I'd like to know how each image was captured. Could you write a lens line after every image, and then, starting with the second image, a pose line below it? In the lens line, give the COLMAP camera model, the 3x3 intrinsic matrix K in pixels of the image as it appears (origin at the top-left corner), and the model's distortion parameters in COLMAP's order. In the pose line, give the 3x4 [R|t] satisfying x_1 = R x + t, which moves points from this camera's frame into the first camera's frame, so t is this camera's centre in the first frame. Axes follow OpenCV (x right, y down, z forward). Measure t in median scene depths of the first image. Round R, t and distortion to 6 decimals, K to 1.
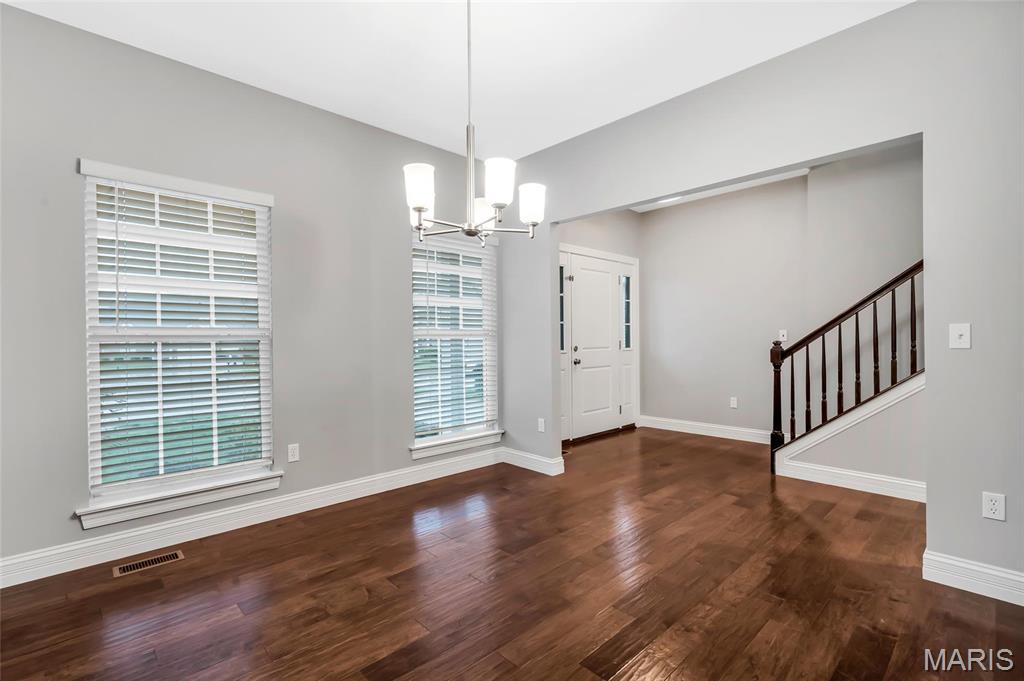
lens RADIAL K [[474.8, 0, 508.4], [0, 474.8, 341.0], [0, 0, 1]] dist [0.002732, 0.000084]
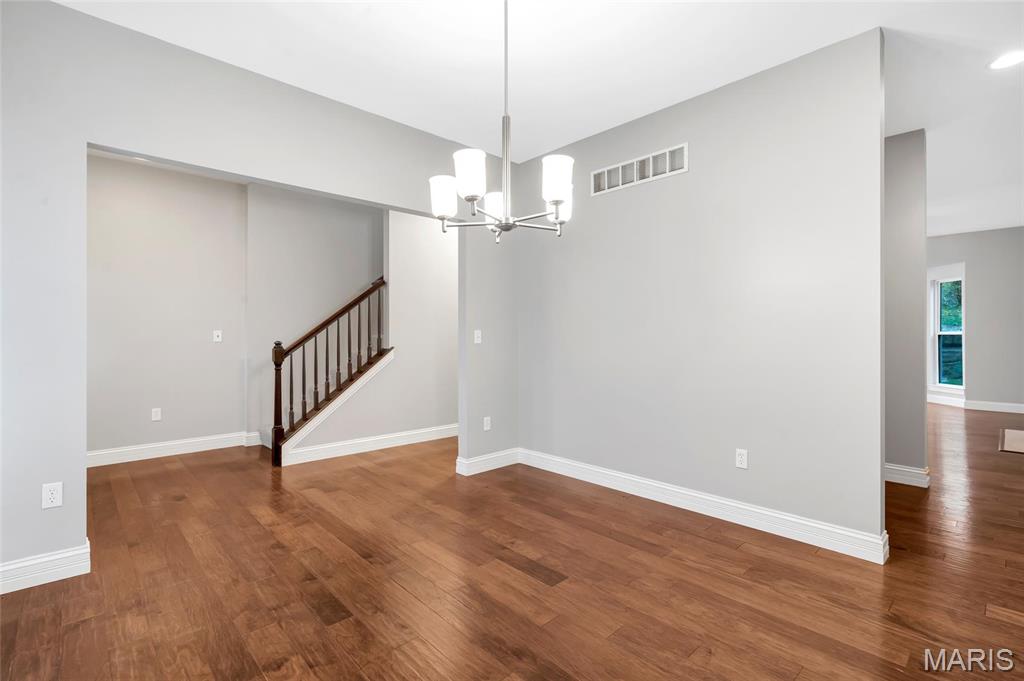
lens RADIAL K [[474.8, 0, 508.6], [0, 474.8, 337.4], [0, 0, 1]] dist [0.002732, 0.000084]
pose [[0.010420, 0.004574, 0.999935, -0.519600], [0.011363, 0.999924, -0.004692, 0.001914], [-0.999881, 0.011411, 0.010367, 0.495986]]
